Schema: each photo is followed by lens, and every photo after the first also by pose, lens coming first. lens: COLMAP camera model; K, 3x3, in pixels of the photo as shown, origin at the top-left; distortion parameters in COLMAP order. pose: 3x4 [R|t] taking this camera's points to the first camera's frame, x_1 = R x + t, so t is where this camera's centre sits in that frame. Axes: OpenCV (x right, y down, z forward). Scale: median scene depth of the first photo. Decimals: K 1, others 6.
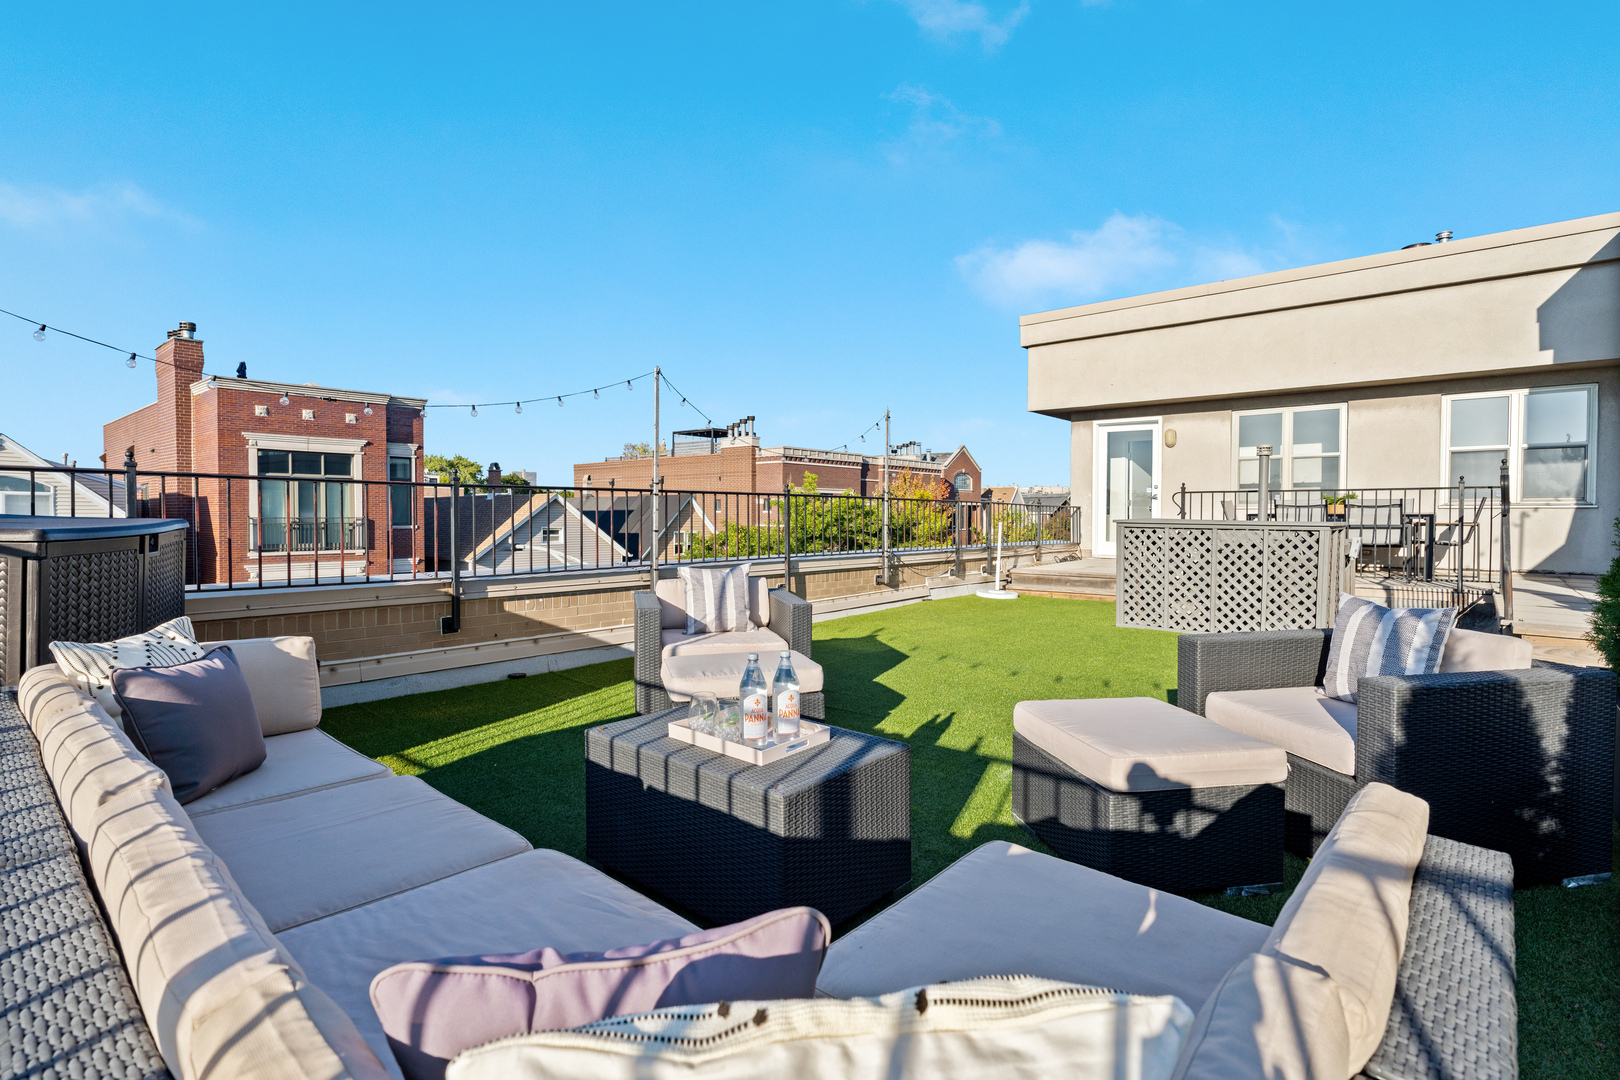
lens RADIAL K [[769.8, 0, 800.1], [0, 769.8, 534.3], [0, 0, 1]] dist [-0.003467, -0.000221]
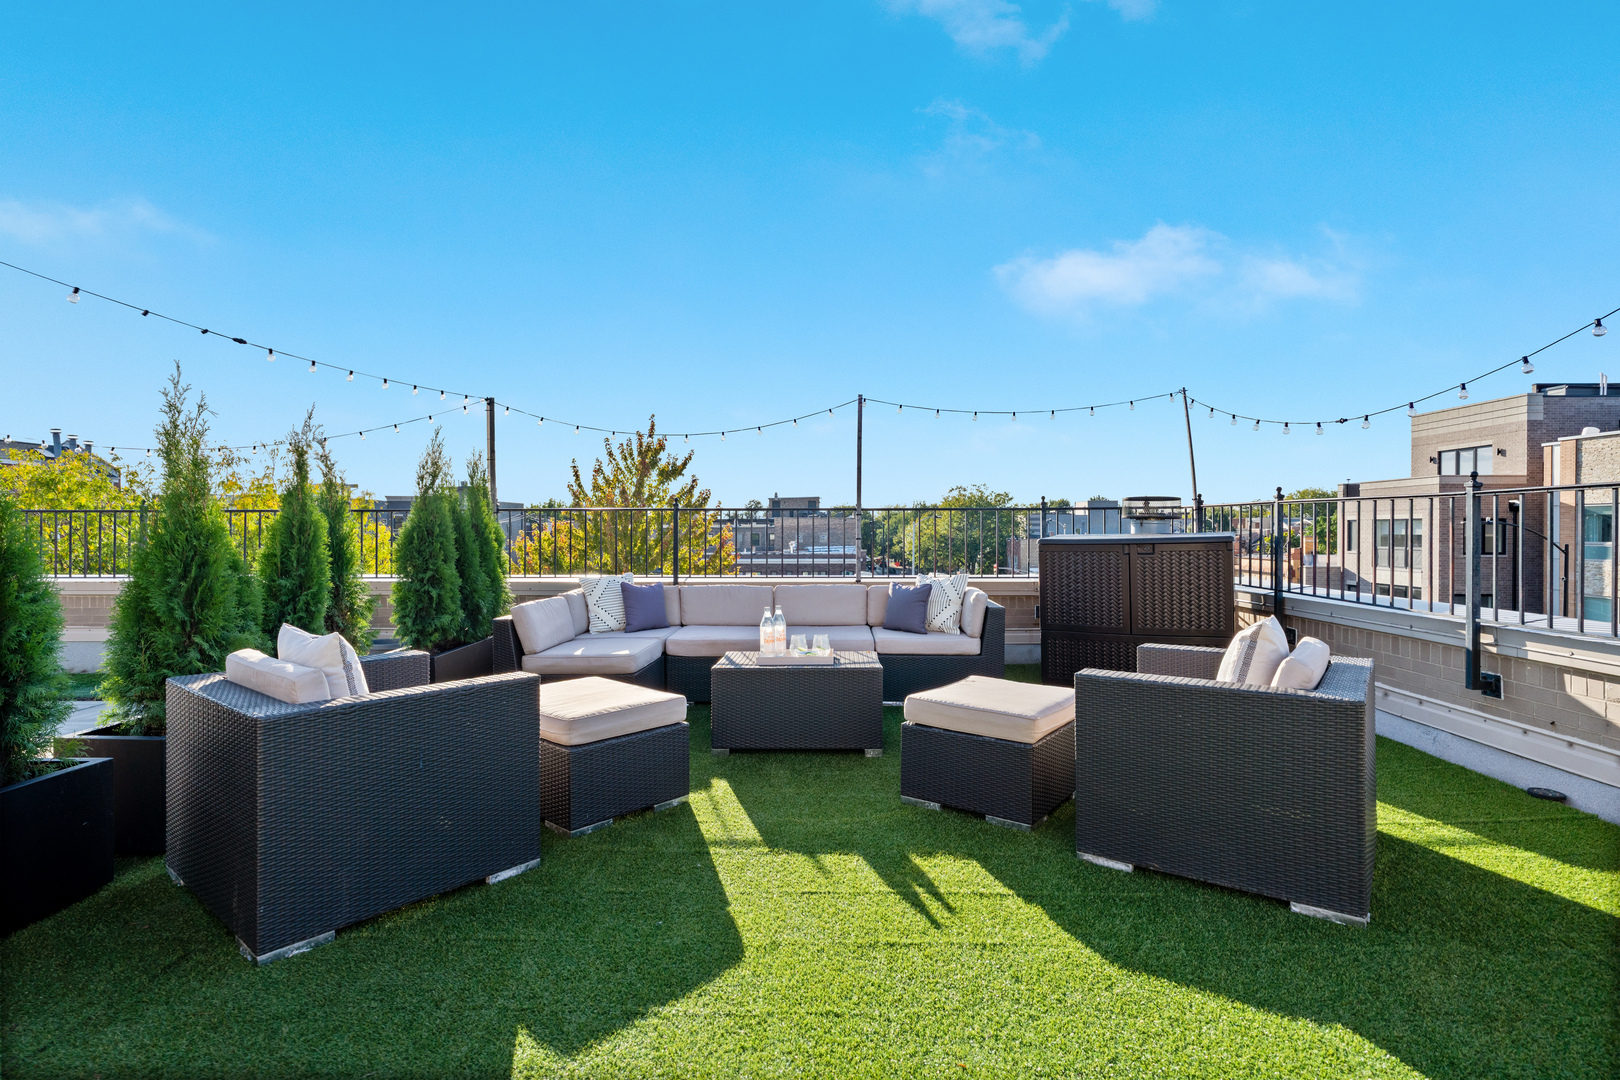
lens RADIAL K [[769.8, 0, 800.1], [0, 769.8, 534.3], [0, 0, 1]] dist [-0.003467, -0.000221]
pose [[-0.778265, -0.008918, -0.627873, 0.516104], [-0.027666, 0.999415, 0.020098, -0.020647], [0.627327, 0.033012, -0.778056, 1.178570]]
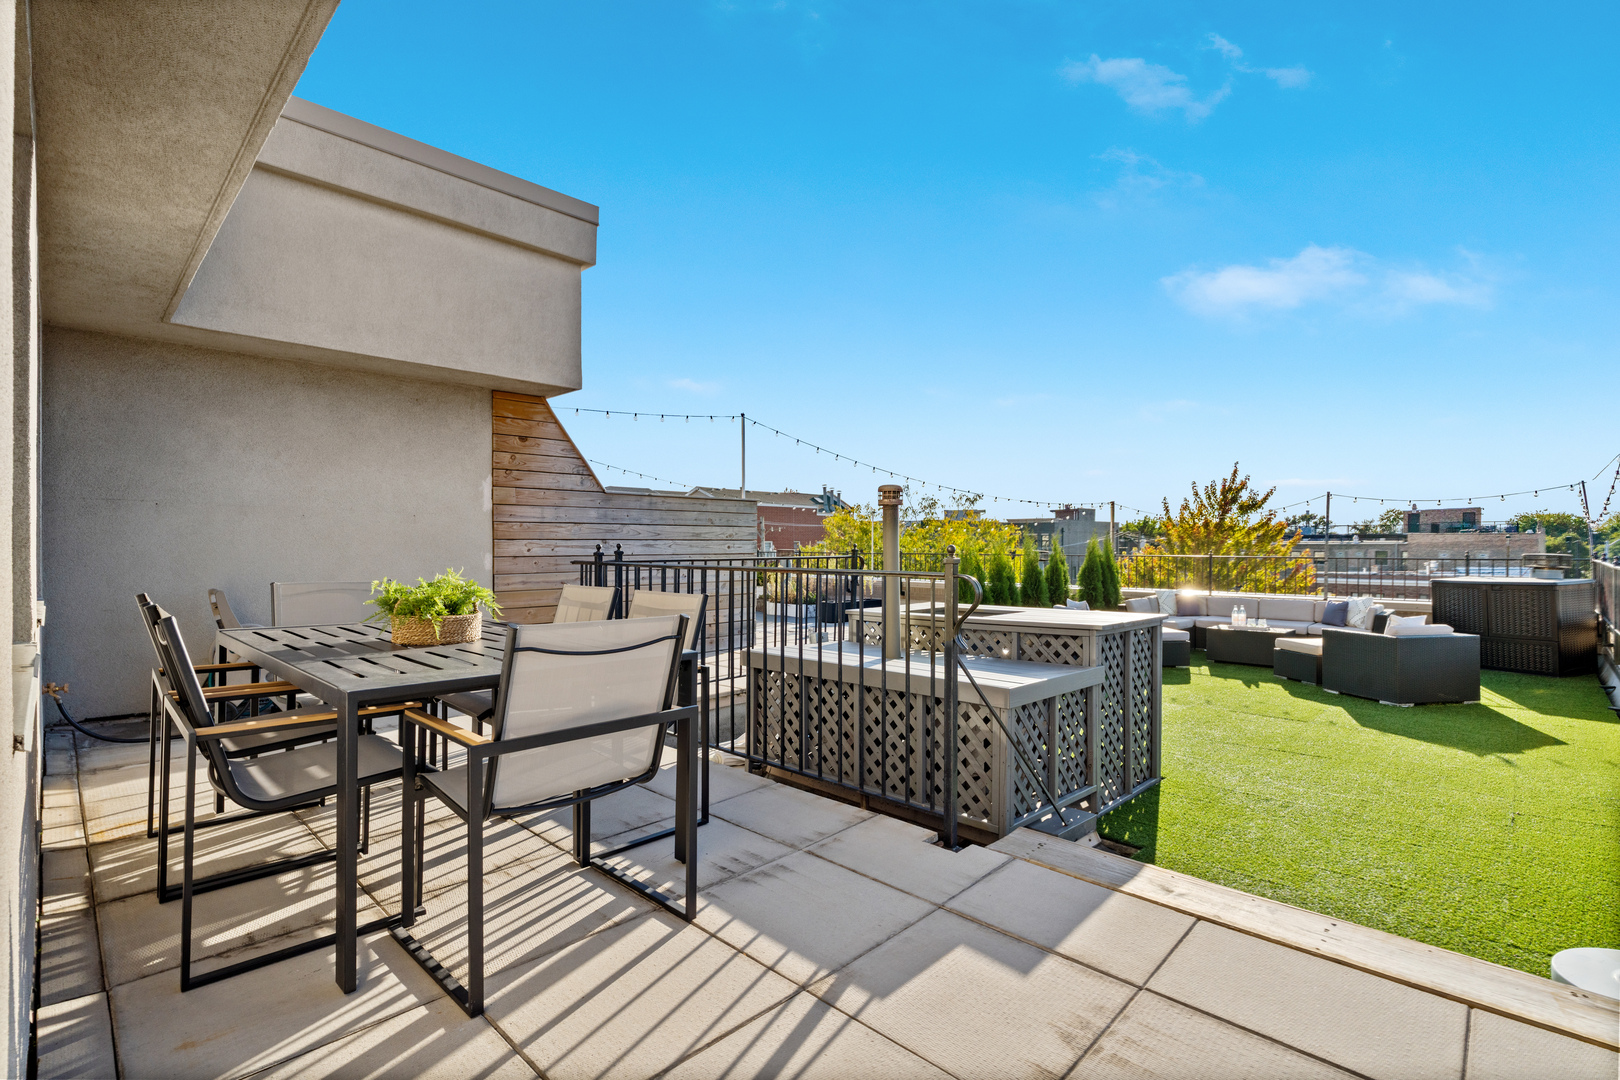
lens RADIAL K [[738.3, 0, 807.3], [0, 738.3, 555.8], [0, 0, 1]] dist [0.000639, 0.000105]
pose [[-0.997803, -0.014098, 0.064734, 1.017117], [-0.011069, 0.998838, 0.046913, -0.133550], [-0.065320, 0.046094, -0.996799, 2.517501]]
